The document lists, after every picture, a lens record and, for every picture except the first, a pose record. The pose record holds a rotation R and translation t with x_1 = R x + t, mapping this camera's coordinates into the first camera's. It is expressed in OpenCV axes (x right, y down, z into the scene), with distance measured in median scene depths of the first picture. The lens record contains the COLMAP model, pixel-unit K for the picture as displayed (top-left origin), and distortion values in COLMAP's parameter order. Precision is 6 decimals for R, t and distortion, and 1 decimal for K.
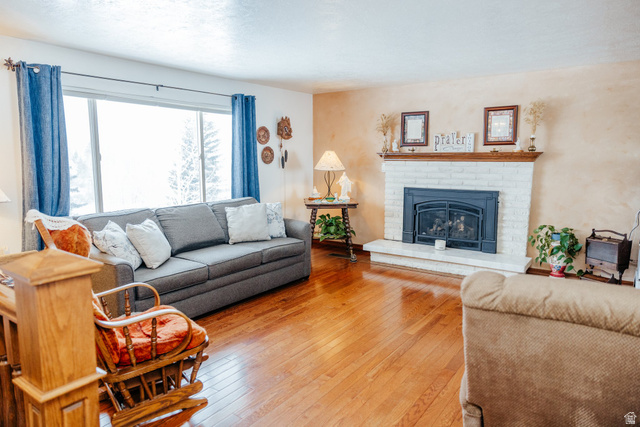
lens RADIAL K [[428.0, 0, 319.2], [0, 428.0, 211.8], [0, 0, 1]] dist [-0.000675, 0.000411]
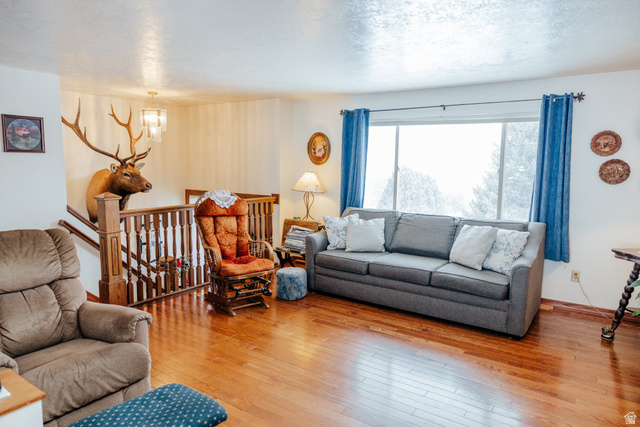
lens RADIAL K [[428.0, 0, 319.3], [0, 428.0, 213.2], [0, 0, 1]] dist [-0.000675, 0.000411]
pose [[0.015257, 0.132905, -0.991011, 0.793764], [-0.131459, 0.982790, 0.129778, -0.129567], [0.991204, 0.128297, 0.032466, 0.714127]]
